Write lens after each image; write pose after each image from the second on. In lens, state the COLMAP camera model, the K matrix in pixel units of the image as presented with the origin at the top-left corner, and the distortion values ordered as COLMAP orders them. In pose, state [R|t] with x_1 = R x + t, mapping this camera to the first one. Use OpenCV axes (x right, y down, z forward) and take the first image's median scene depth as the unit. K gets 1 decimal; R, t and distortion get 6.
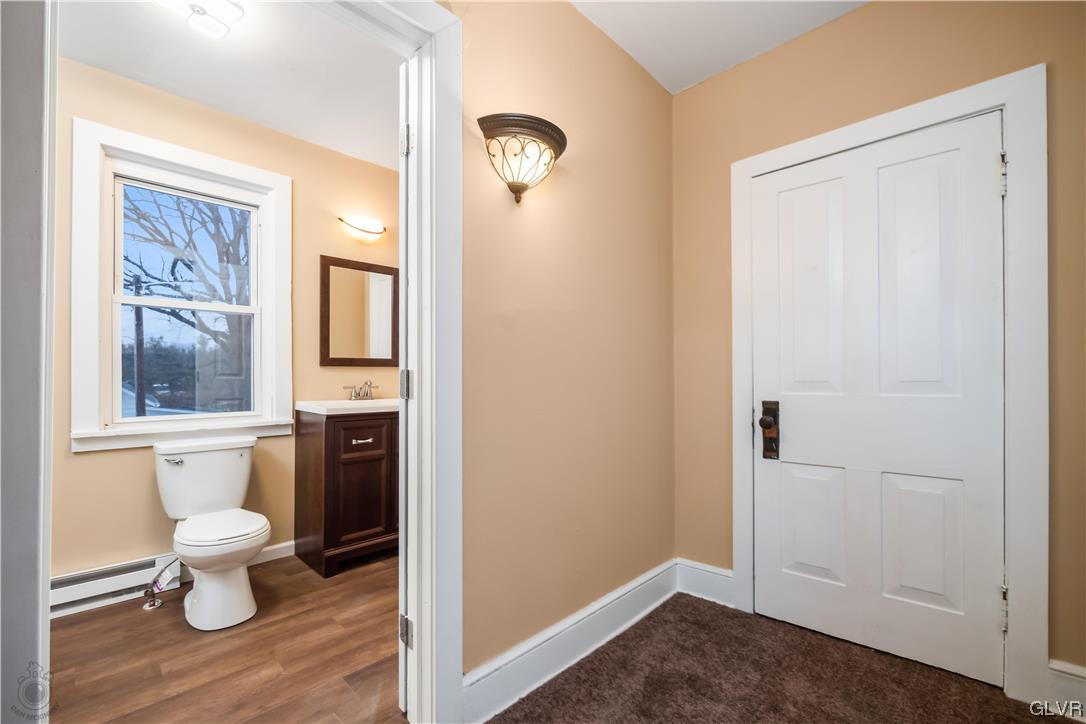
lens RADIAL K [[449.7, 0, 539.7], [0, 449.7, 370.3], [0, 0, 1]] dist [-0.009129, -0.000040]
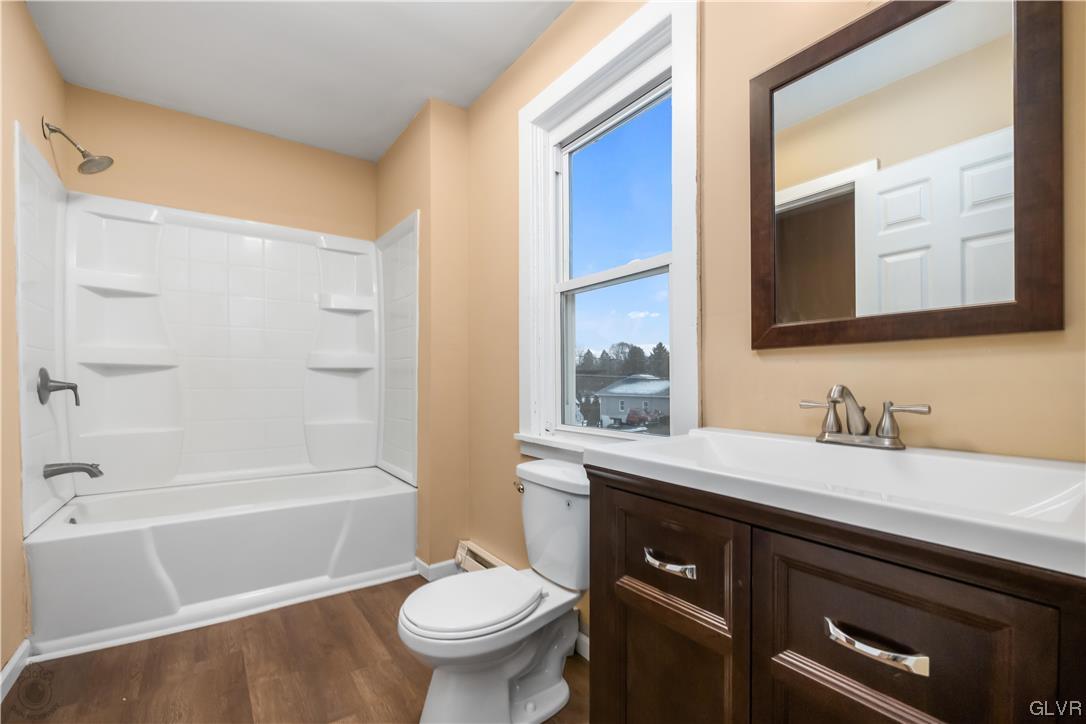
lens RADIAL K [[464.3, 0, 540.6], [0, 464.3, 385.2], [0, 0, 1]] dist [-0.000520, 0.000020]
pose [[-0.185476, 0.005957, -0.982631, -0.032560], [0.012644, 0.999913, 0.003675, 0.020668], [0.982567, -0.011743, -0.185535, 0.922323]]
